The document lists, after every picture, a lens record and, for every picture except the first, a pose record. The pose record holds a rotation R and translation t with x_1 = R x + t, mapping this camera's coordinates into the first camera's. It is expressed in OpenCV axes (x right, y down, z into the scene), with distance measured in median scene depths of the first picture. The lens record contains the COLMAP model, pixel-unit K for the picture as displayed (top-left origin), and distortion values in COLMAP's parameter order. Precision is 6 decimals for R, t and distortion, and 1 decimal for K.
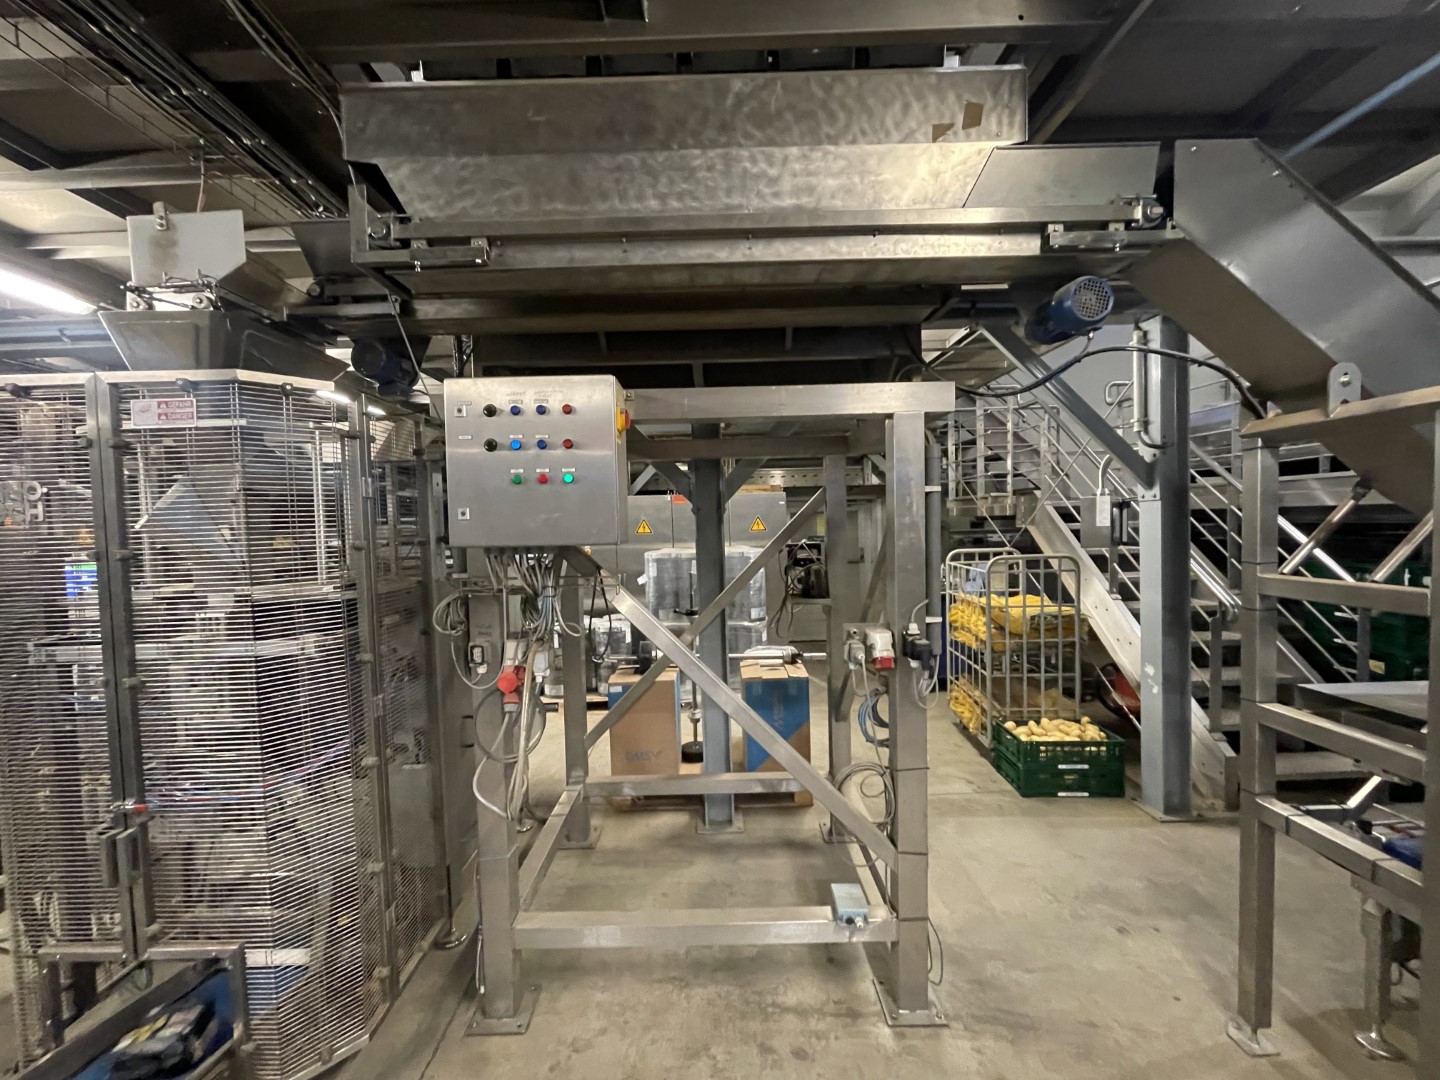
lens RADIAL K [[578.3, 0, 720.0], [0, 578.3, 540.0], [0, 0, 1]] dist [-0.000102, -0.000003]
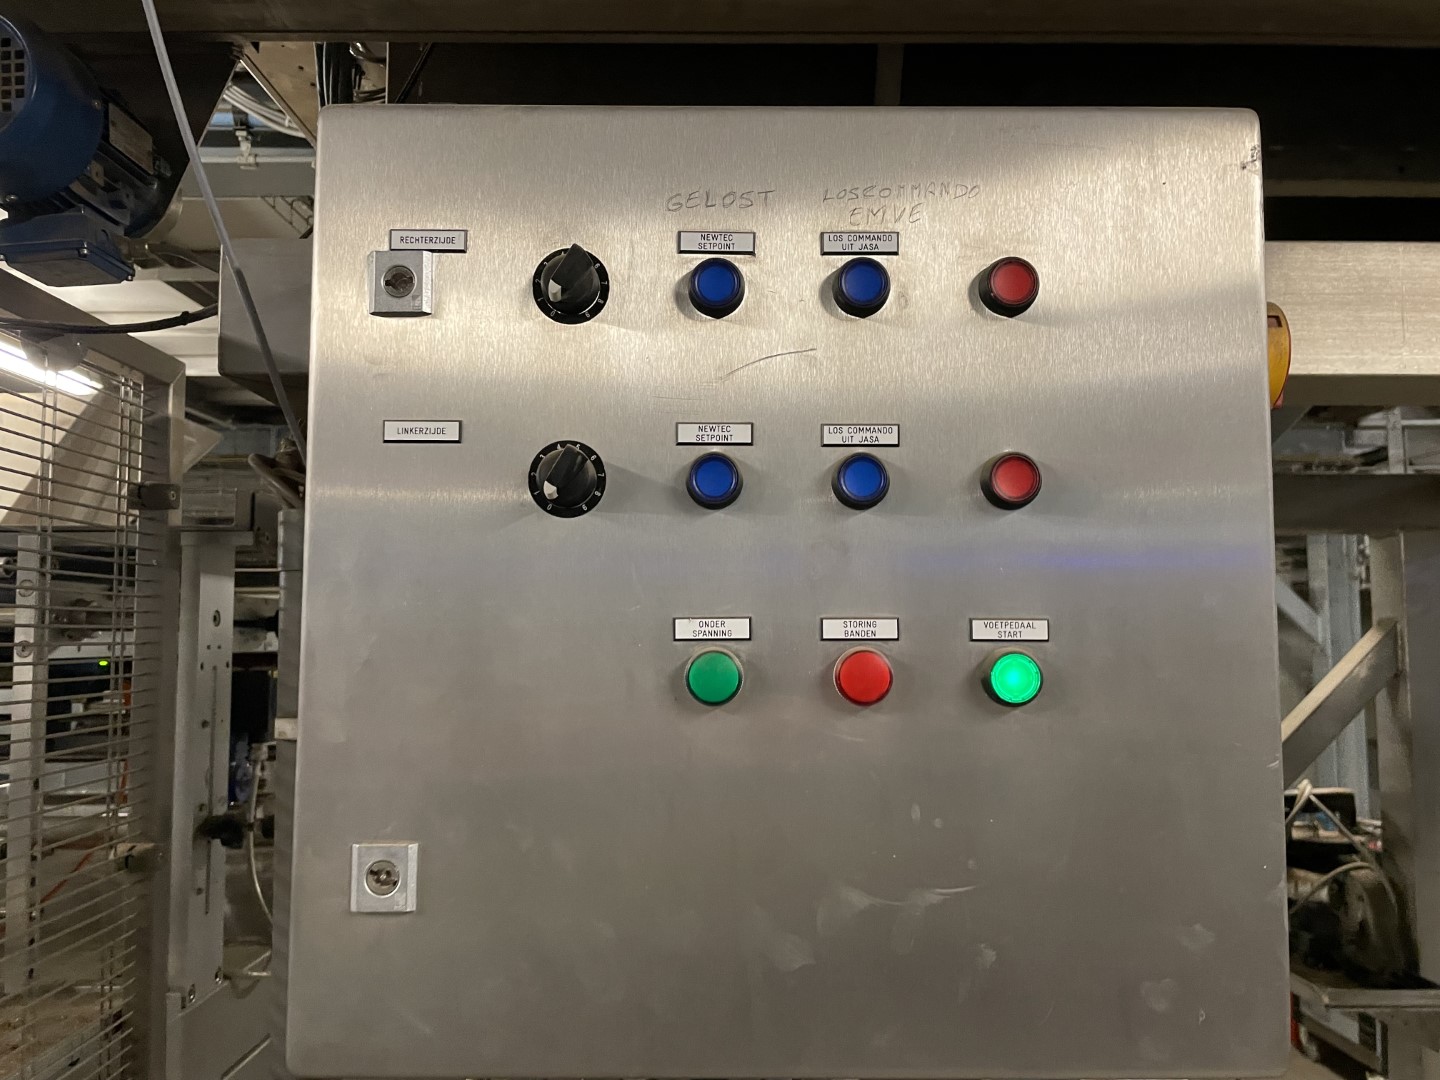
lens RADIAL K [[1080.6, 0, 720.0], [0, 1080.6, 540.0], [0, 0, 1]] dist [0.001477, -0.001268]
pose [[0.999670, 0.025516, 0.003076, -0.302810], [-0.025016, 0.993485, -0.111183, -0.095065], [-0.005893, 0.111070, 0.993795, 0.586536]]
